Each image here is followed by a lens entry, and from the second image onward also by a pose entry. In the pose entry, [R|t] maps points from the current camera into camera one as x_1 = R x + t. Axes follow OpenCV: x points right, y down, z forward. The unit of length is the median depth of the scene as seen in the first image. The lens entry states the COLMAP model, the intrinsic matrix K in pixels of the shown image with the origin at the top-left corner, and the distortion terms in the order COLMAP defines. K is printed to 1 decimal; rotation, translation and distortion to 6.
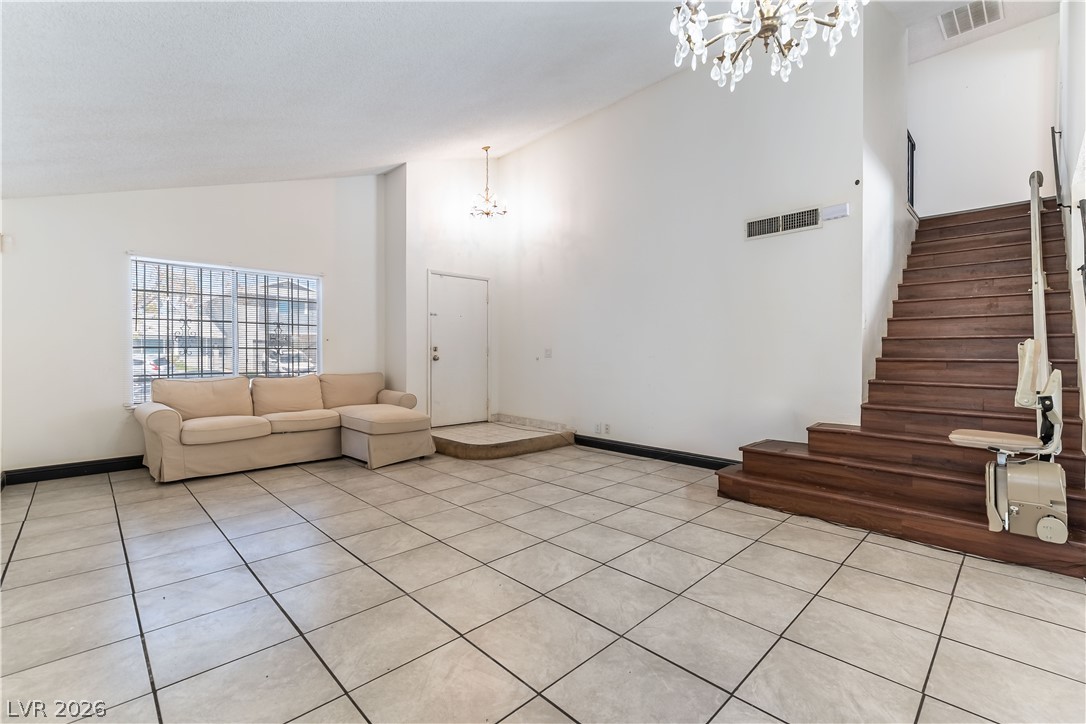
lens RADIAL K [[476.2, 0, 548.6], [0, 476.2, 359.2], [0, 0, 1]] dist [0.000835, -0.000908]
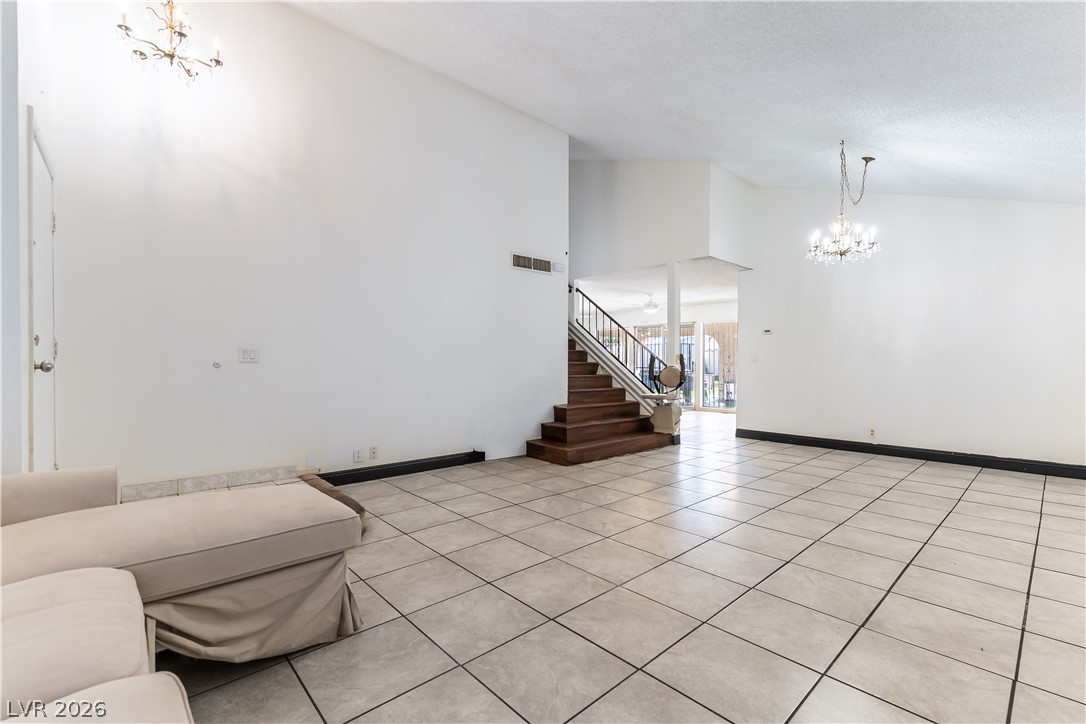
lens RADIAL K [[476.2, 0, 551.9], [0, 476.2, 357.7], [0, 0, 1]] dist [0.000835, -0.000908]
pose [[0.027831, 0.007517, 0.999584, -1.067213], [0.008895, 0.999930, -0.007767, -0.003991], [-0.999573, 0.009108, 0.027763, 1.105929]]
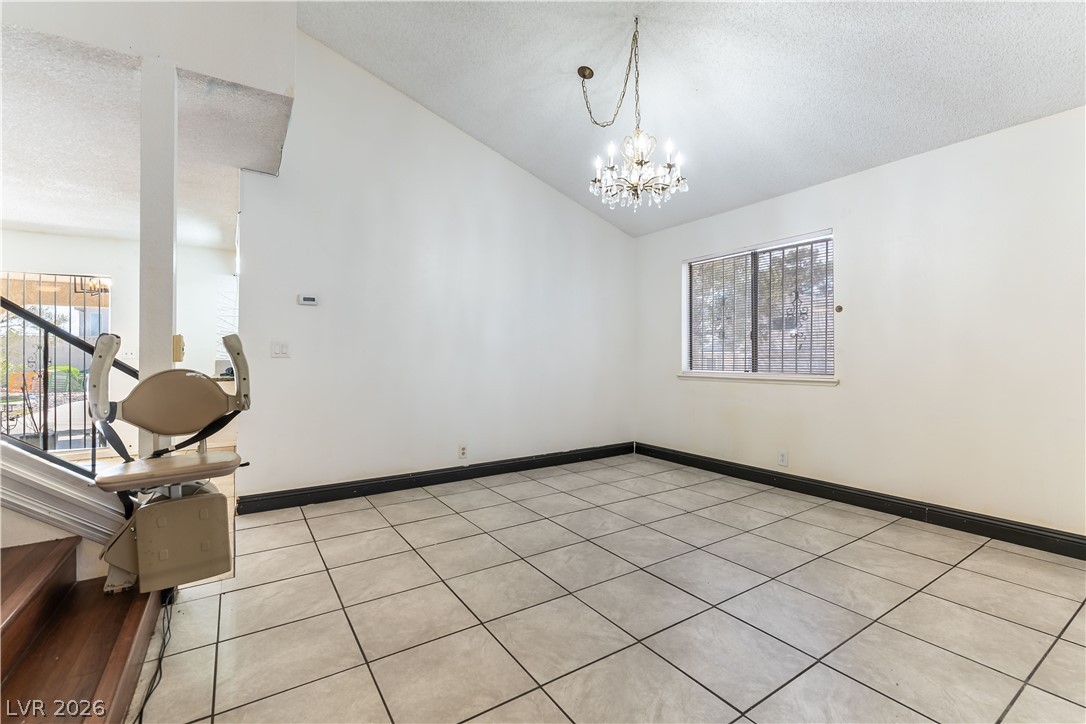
lens RADIAL K [[476.2, 0, 548.3], [0, 476.2, 357.9], [0, 0, 1]] dist [0.000835, -0.000908]
pose [[-0.979714, 0.002722, 0.200381, 0.172135], [0.006110, 0.999849, 0.016292, -0.007838], [-0.200307, 0.017186, -0.979583, 1.204044]]
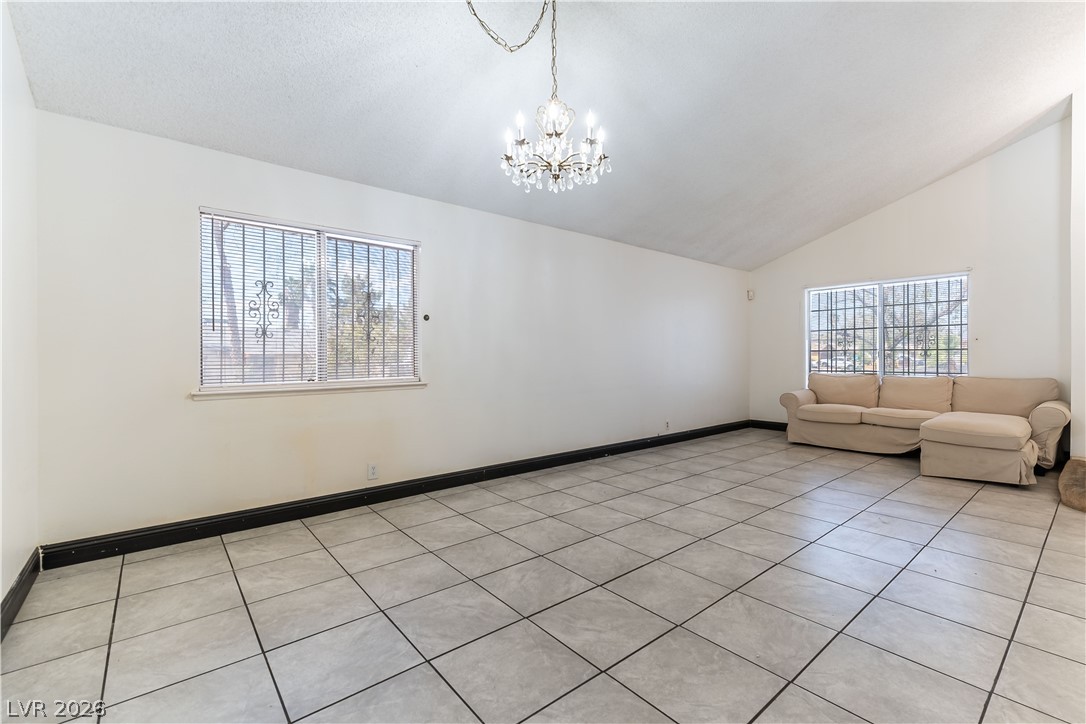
lens RADIAL K [[476.2, 0, 550.6], [0, 476.2, 356.6], [0, 0, 1]] dist [0.000835, -0.000908]
pose [[-0.082105, 0.002372, -0.996621, 0.871370], [-0.009751, 0.999947, 0.003183, -0.005263], [0.996576, 0.009979, -0.082077, 0.449149]]
